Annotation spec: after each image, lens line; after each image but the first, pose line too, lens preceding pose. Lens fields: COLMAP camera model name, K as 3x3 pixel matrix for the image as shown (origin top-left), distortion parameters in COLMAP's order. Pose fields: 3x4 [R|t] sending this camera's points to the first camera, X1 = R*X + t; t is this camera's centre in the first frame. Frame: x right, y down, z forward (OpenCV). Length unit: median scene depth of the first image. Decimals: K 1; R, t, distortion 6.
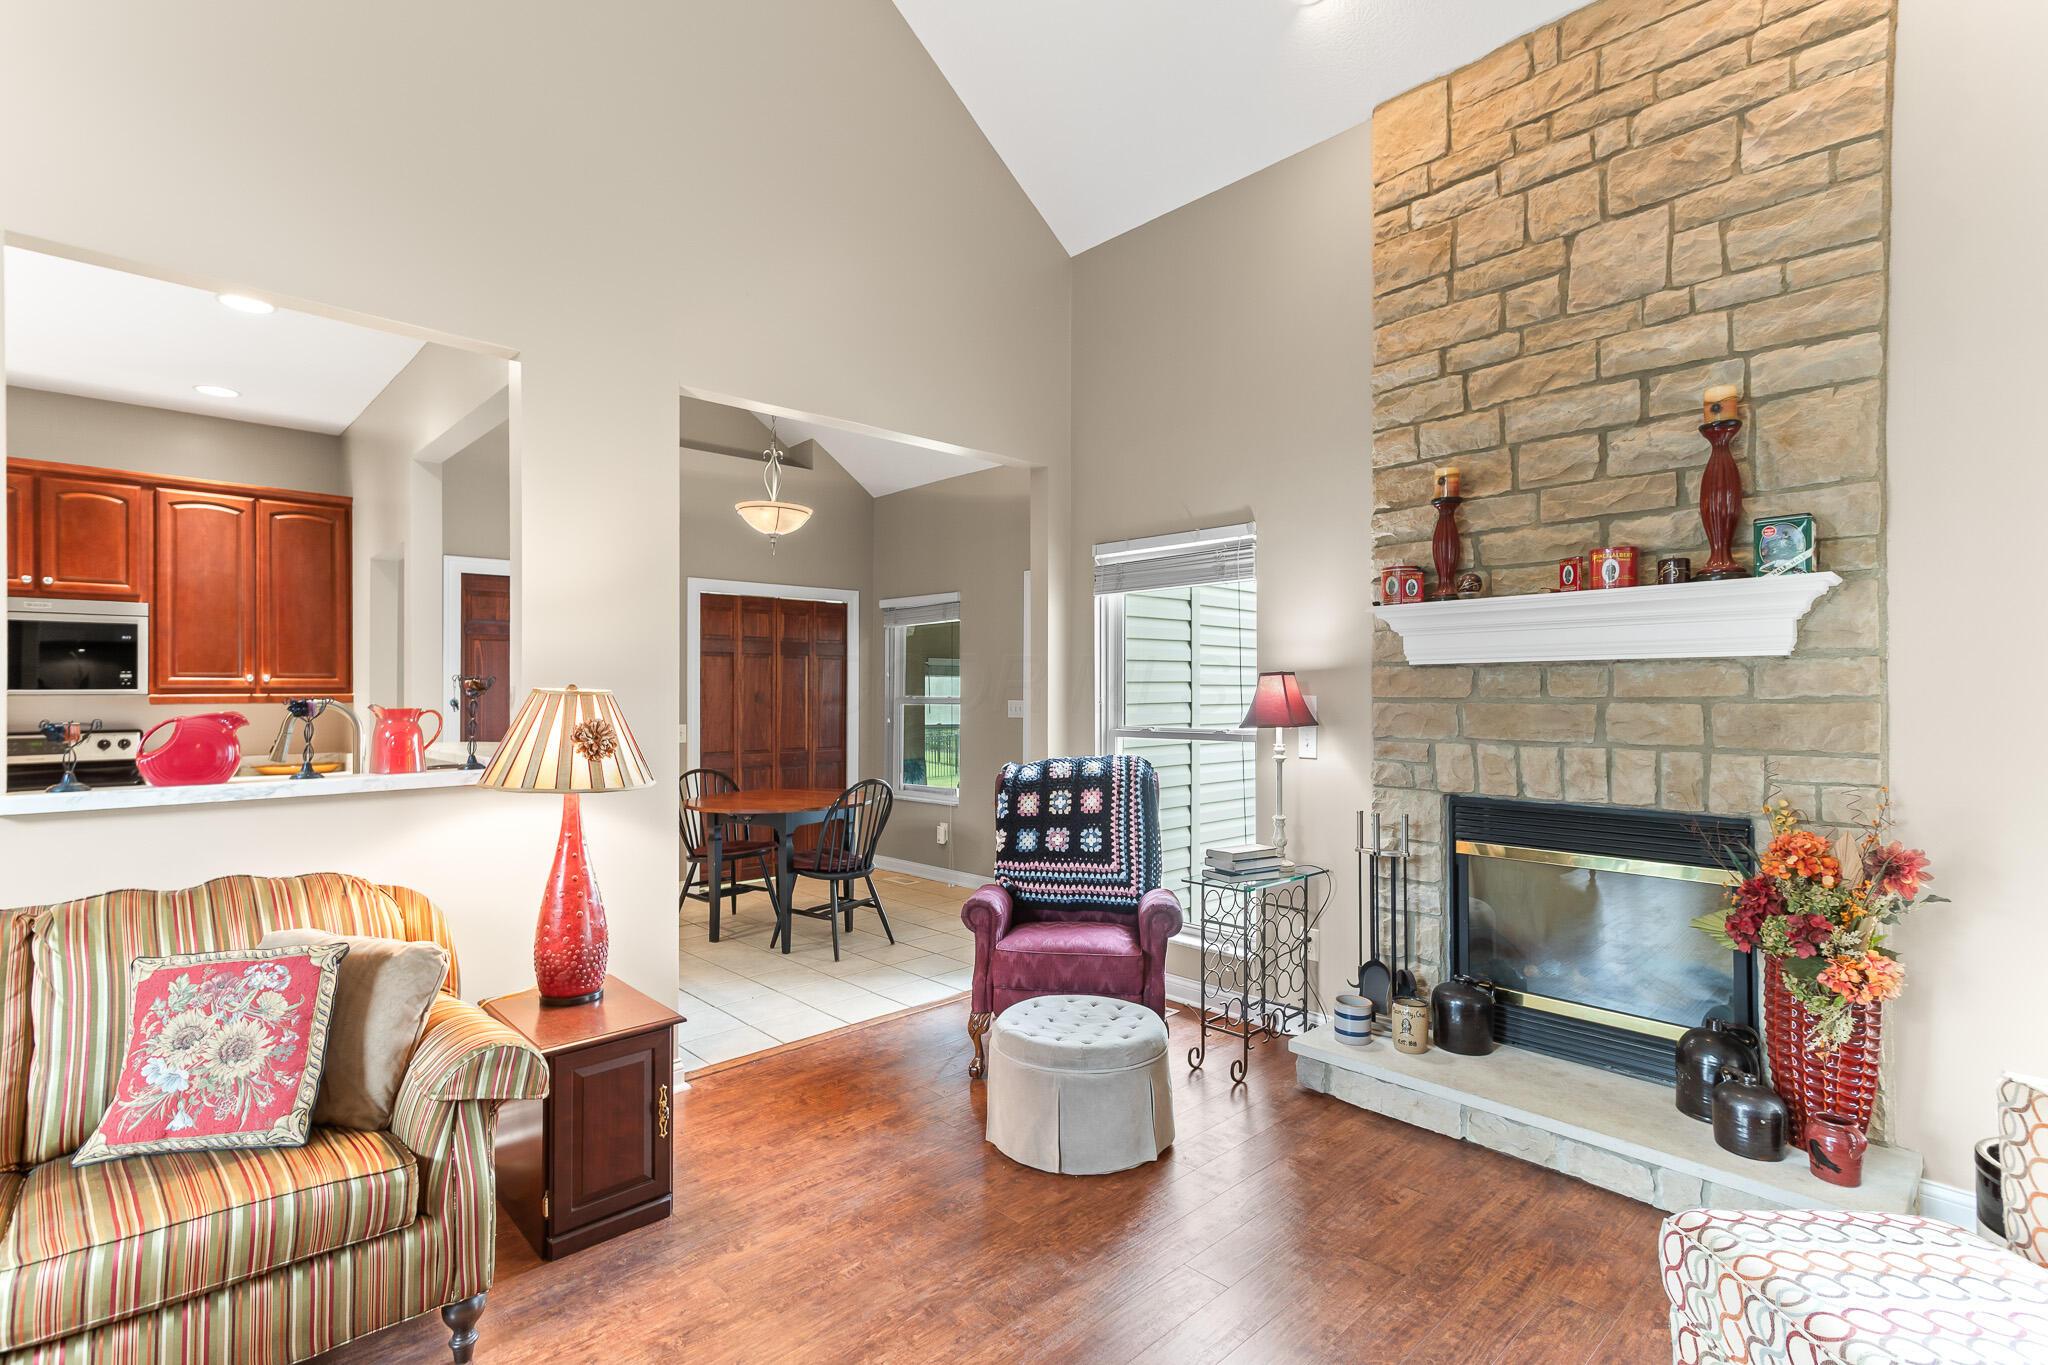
lens RADIAL K [[981.7, 0, 1024.0], [0, 981.7, 682.5], [0, 0, 1]] dist [0.029690, 0.000822]
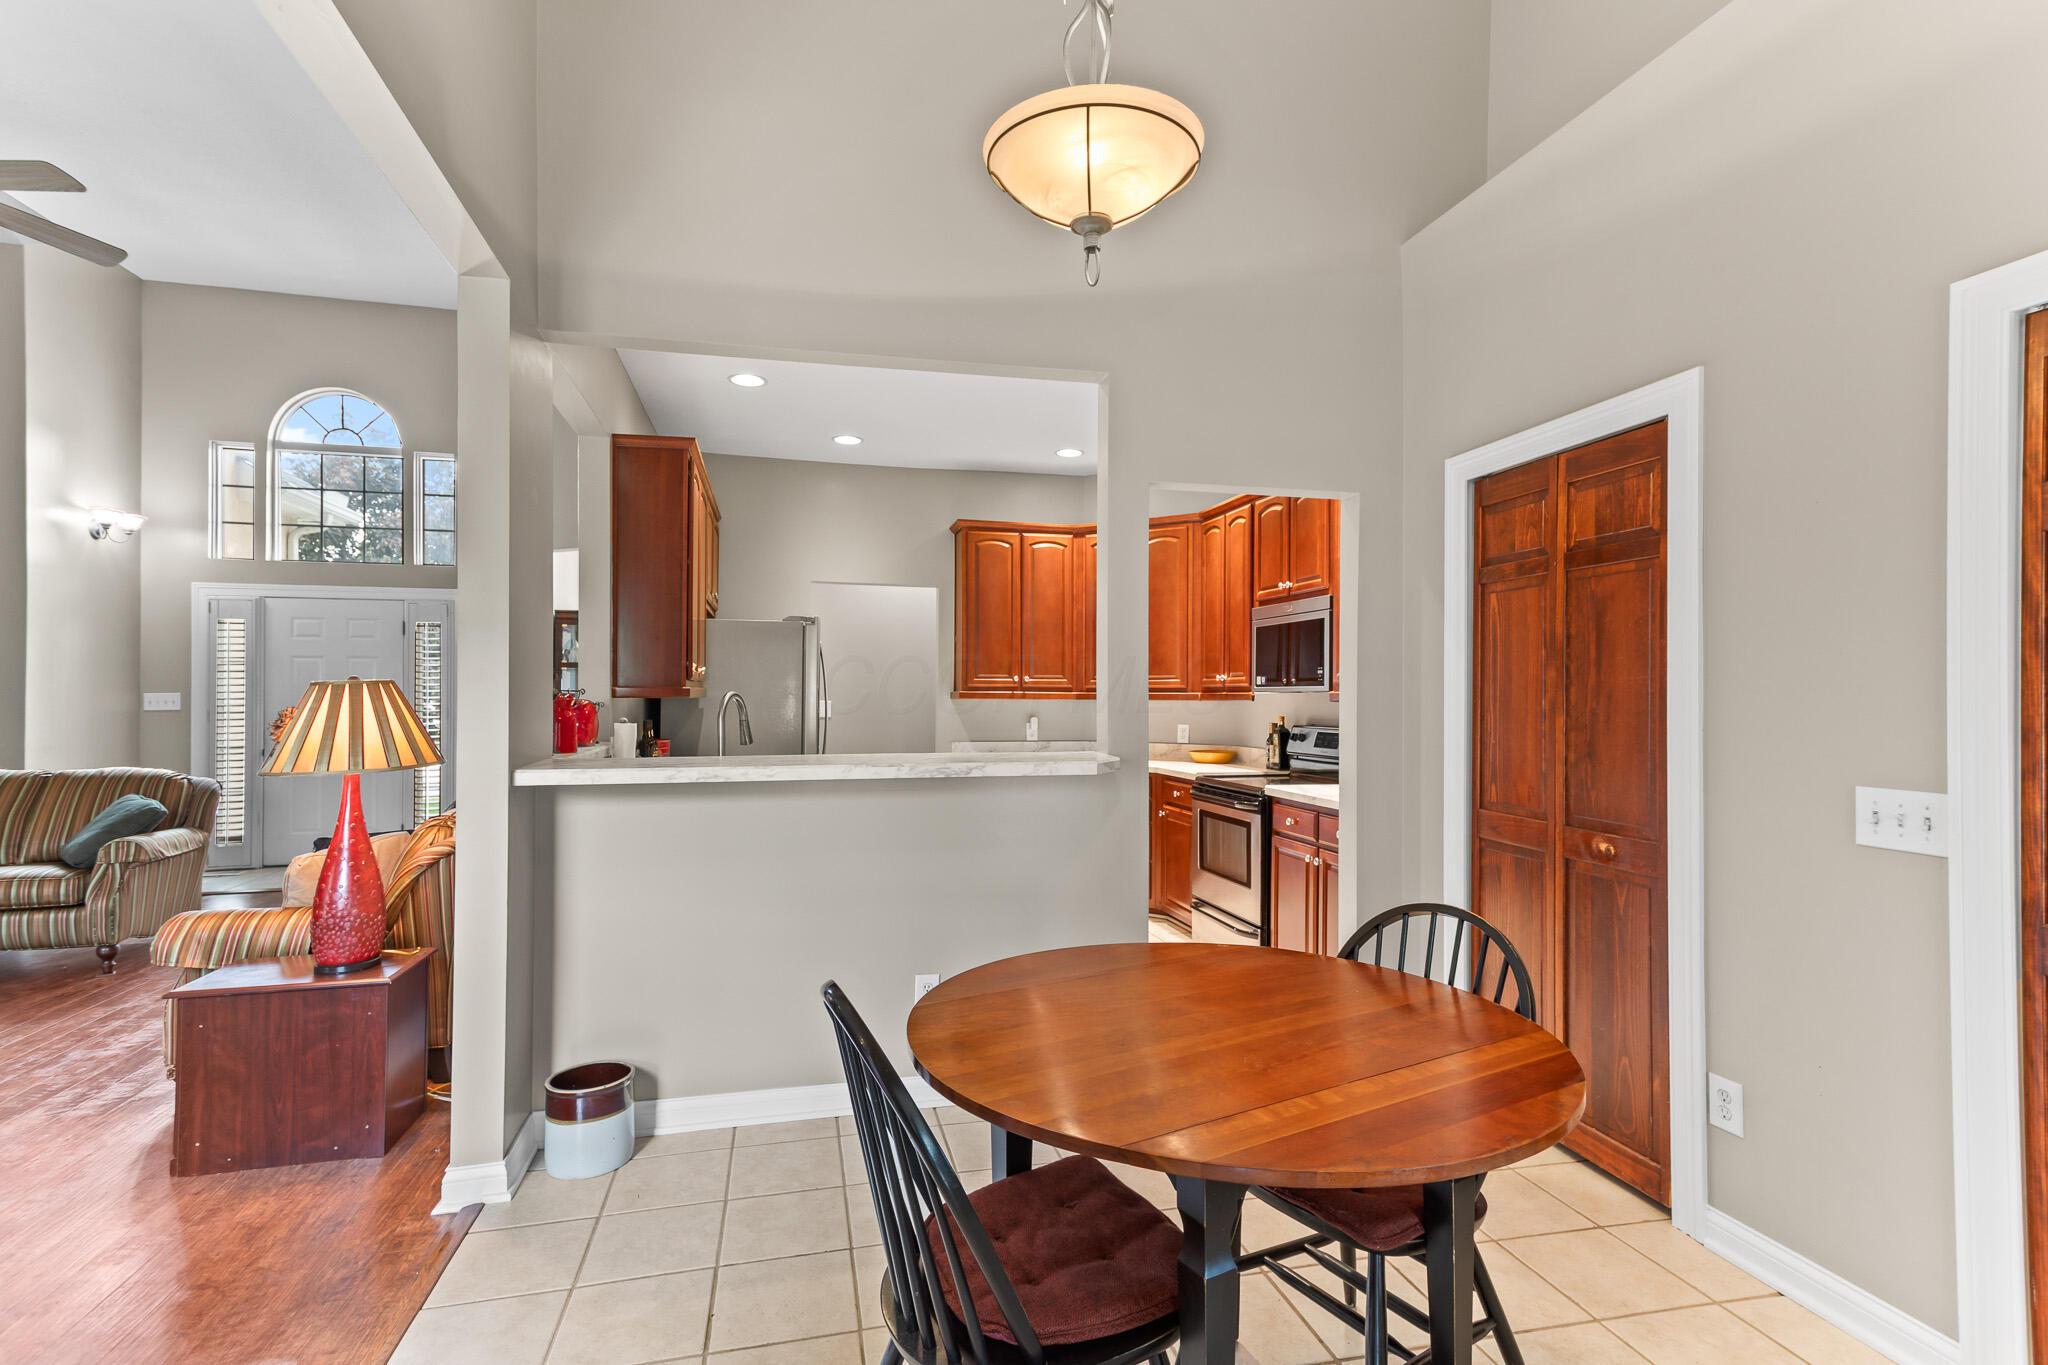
lens RADIAL K [[961.7, 0, 1024.0], [0, 961.7, 682.5], [0, 0, 1]] dist [0.019841, 0.001022]
pose [[-0.503745, -0.014000, -0.863739, 0.084506], [0.001977, 0.999847, -0.017359, 0.026158], [0.863850, -0.010452, -0.503641, 1.740048]]
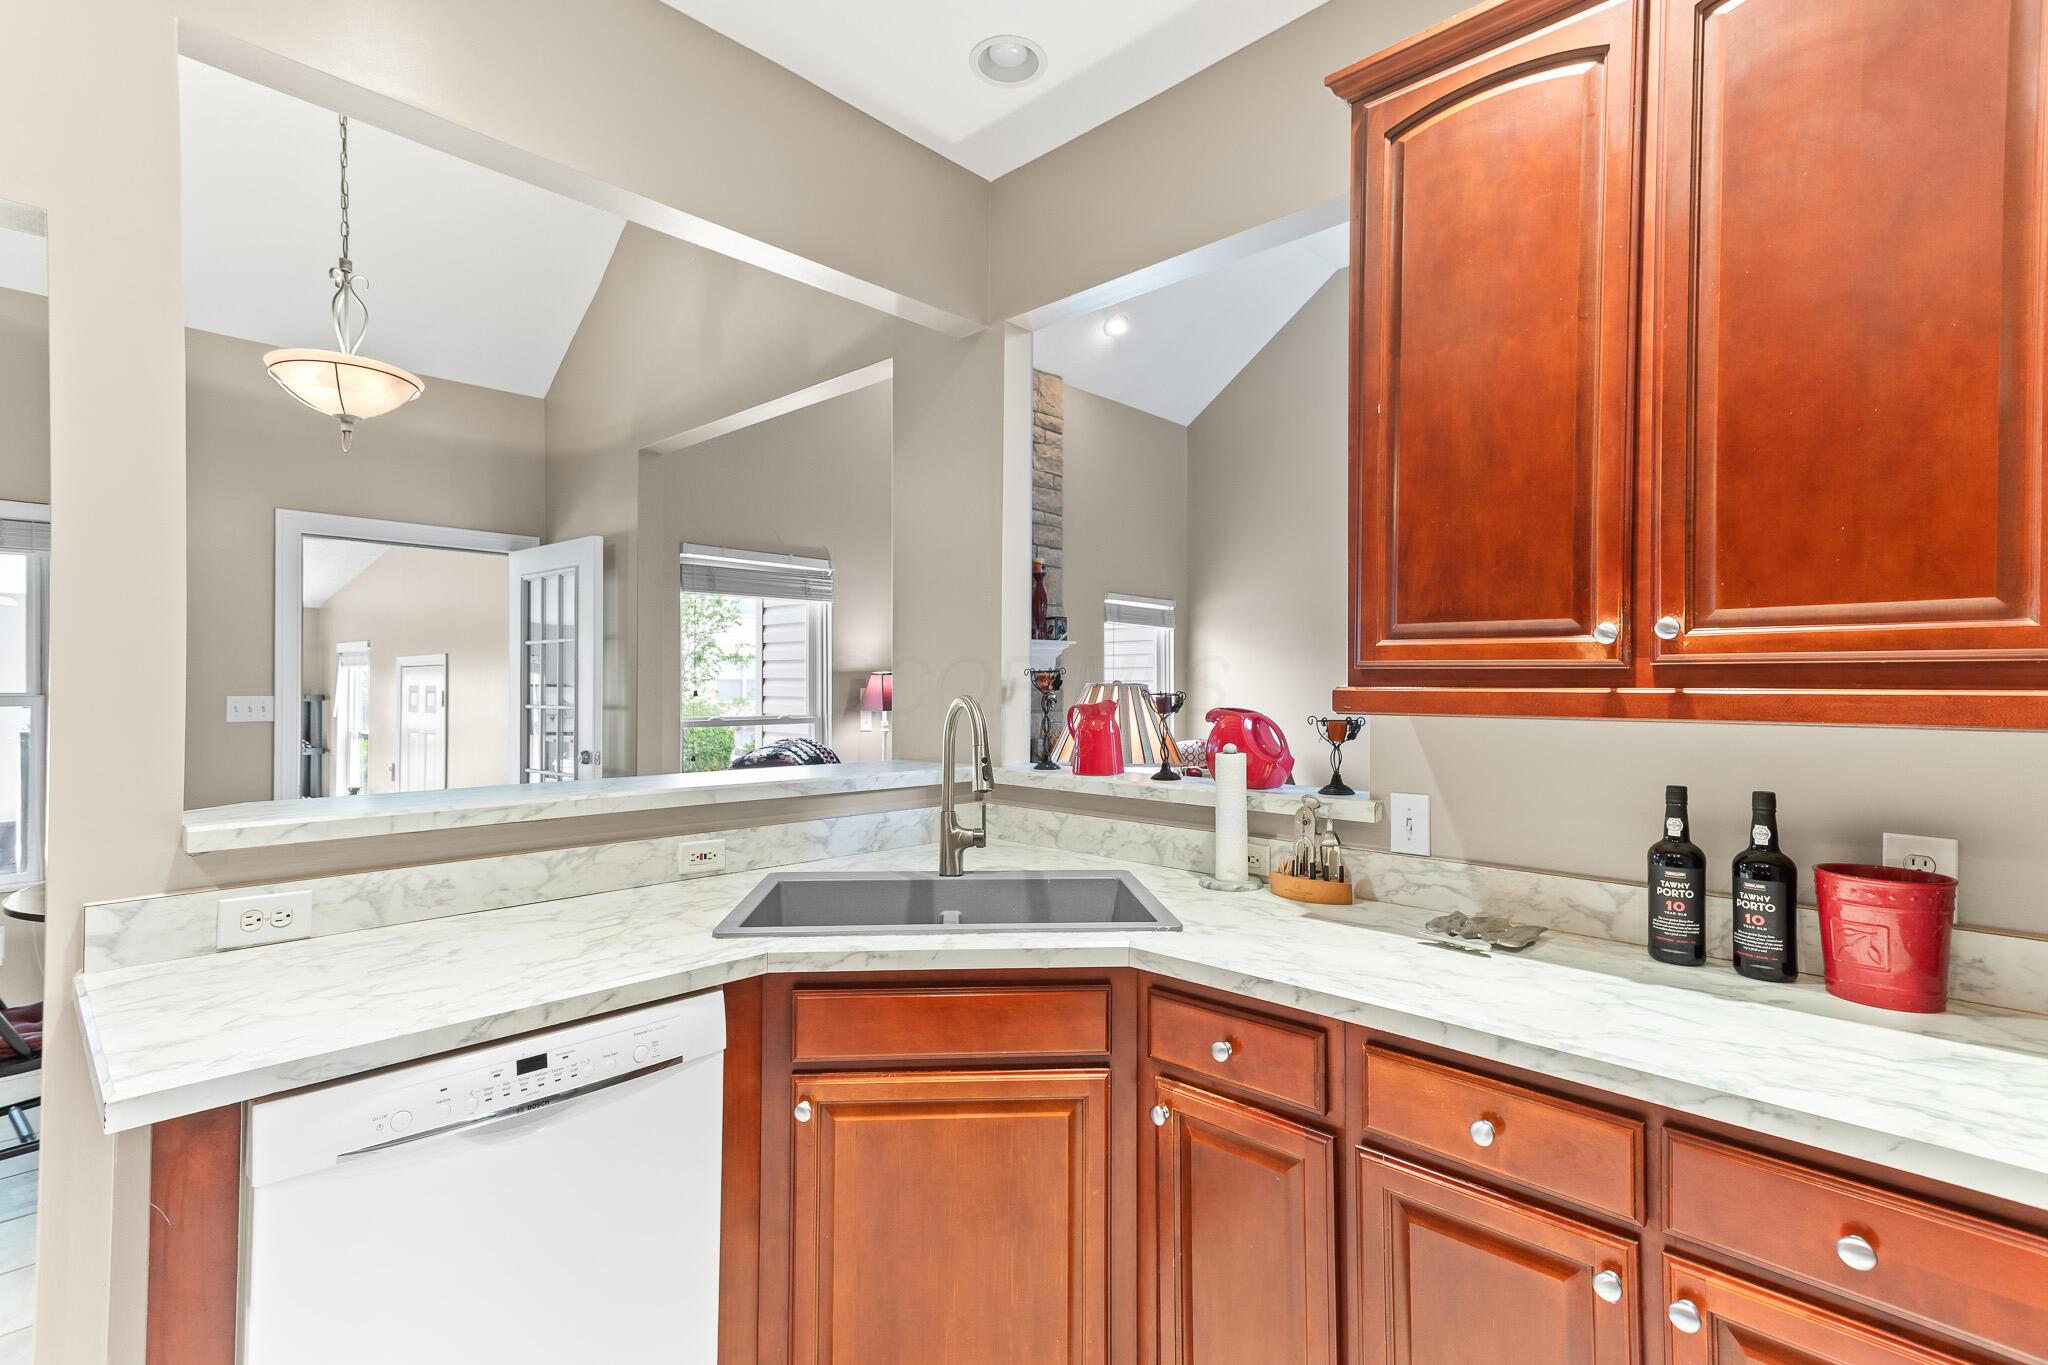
lens RADIAL K [[961.7, 0, 1024.0], [0, 961.7, 682.5], [0, 0, 1]] dist [0.019841, 0.001022]
pose [[-0.038370, 0.003864, 0.999256, -1.300351], [-0.014589, 0.999884, -0.004427, 0.009068], [-0.999157, -0.014748, -0.038310, 0.920734]]
